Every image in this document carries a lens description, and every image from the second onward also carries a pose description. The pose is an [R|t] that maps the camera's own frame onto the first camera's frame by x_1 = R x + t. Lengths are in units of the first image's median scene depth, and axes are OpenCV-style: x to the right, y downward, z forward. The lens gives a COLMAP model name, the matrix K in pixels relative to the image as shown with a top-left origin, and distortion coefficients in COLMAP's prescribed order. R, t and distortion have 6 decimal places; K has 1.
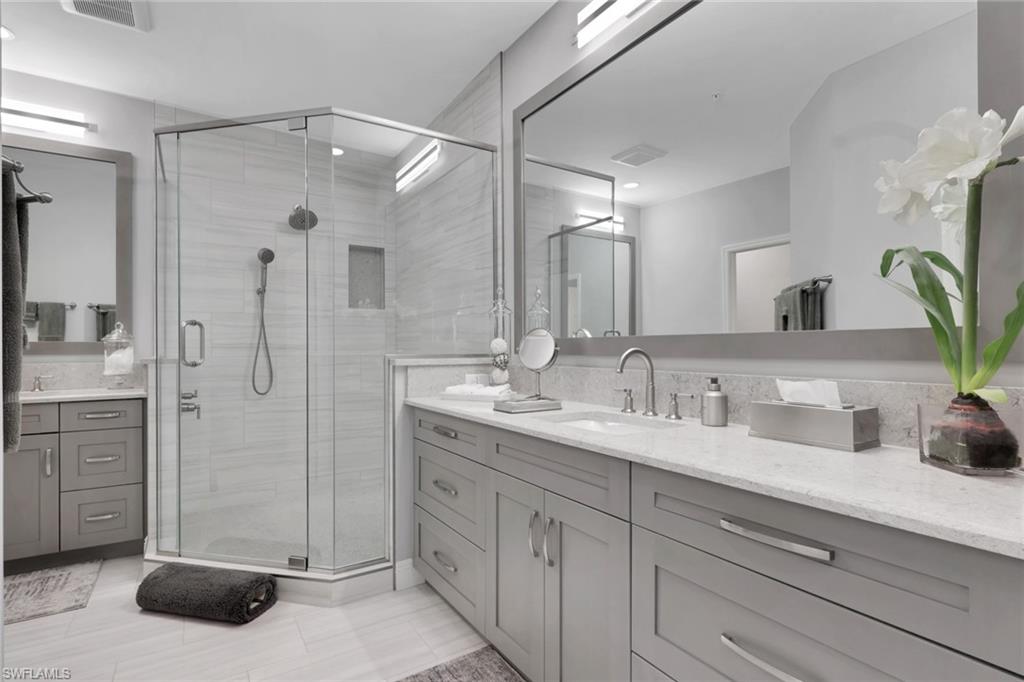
lens RADIAL K [[499.8, 0, 512.0], [0, 499.8, 341.0], [0, 0, 1]] dist [-0.001278, -0.000192]
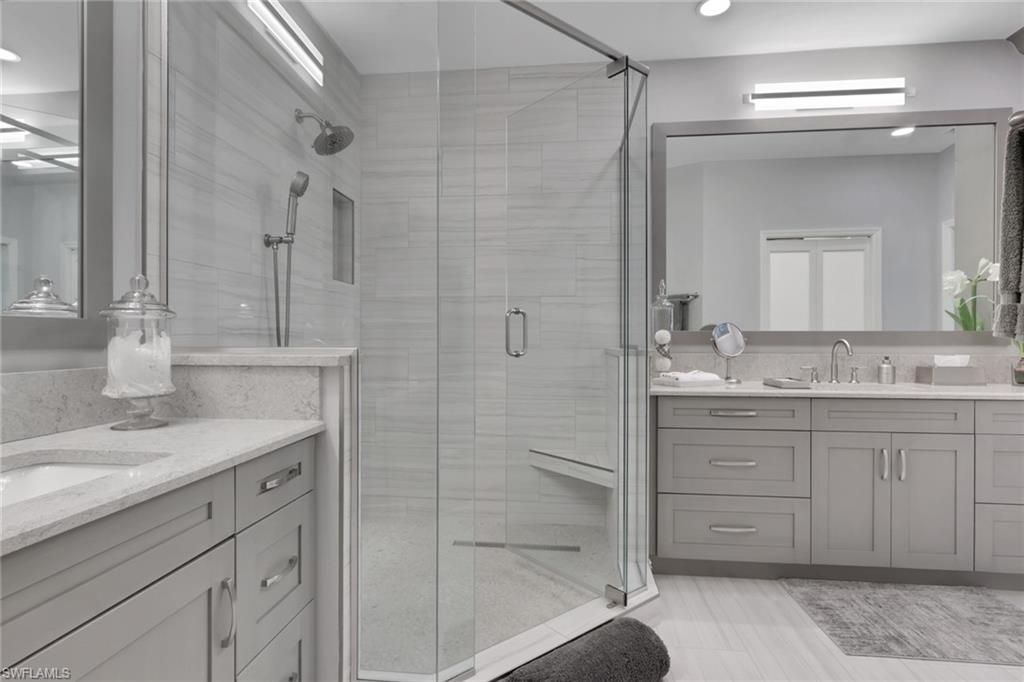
lens RADIAL K [[499.8, 0, 512.0], [0, 499.8, 341.0], [0, 0, 1]] dist [-0.001278, -0.000192]
pose [[0.627113, 0.002461, 0.778924, -1.655339], [-0.013144, 0.999886, 0.007424, 0.022418], [-0.778817, -0.014894, 0.627074, 0.869114]]
